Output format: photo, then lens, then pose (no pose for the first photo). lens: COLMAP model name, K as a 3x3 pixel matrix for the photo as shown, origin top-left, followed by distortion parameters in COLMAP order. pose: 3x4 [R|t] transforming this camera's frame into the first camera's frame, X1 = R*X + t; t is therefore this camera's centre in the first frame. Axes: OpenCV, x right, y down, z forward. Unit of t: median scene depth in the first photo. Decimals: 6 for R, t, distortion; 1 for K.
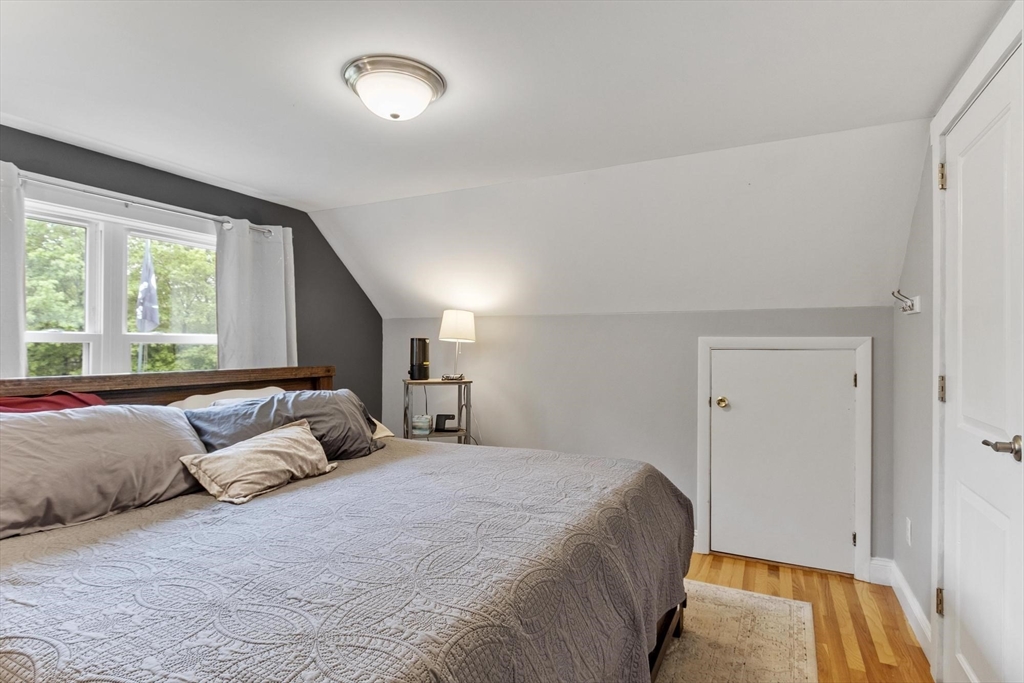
lens RADIAL K [[526.5, 0, 512.1], [0, 526.5, 343.6], [0, 0, 1]] dist [0.002634, -0.000531]
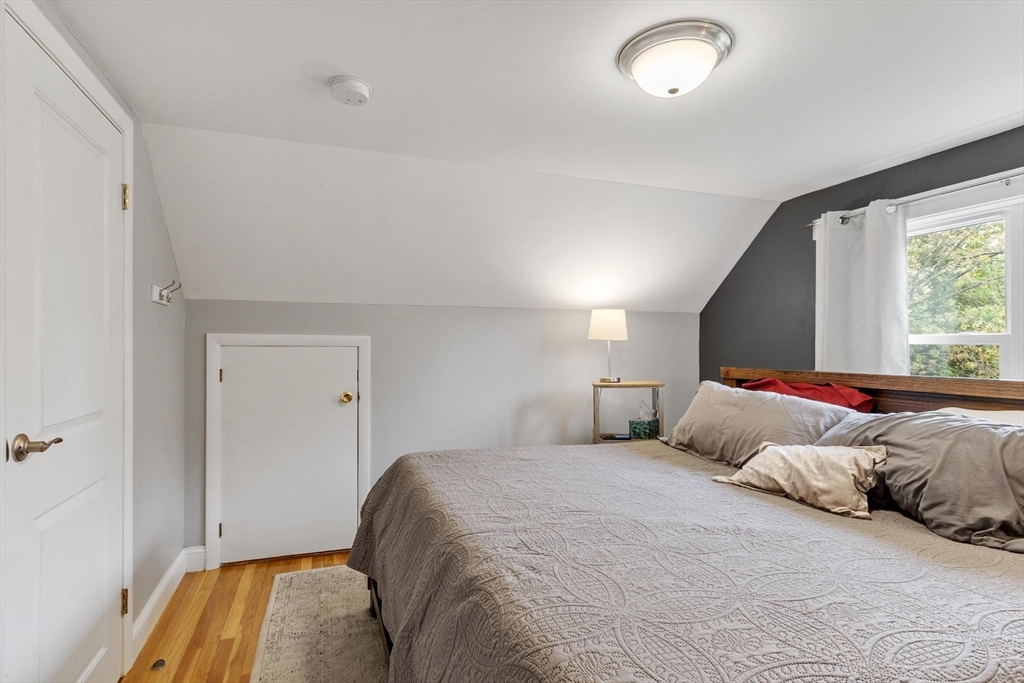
lens RADIAL K [[526.5, 0, 511.6], [0, 526.5, 344.8], [0, 0, 1]] dist [0.002634, -0.000531]
pose [[-0.683857, -0.008531, -0.729566, 0.530469], [-0.000857, 0.999940, -0.010890, 0.012136], [0.729615, -0.006822, -0.683824, 1.203017]]
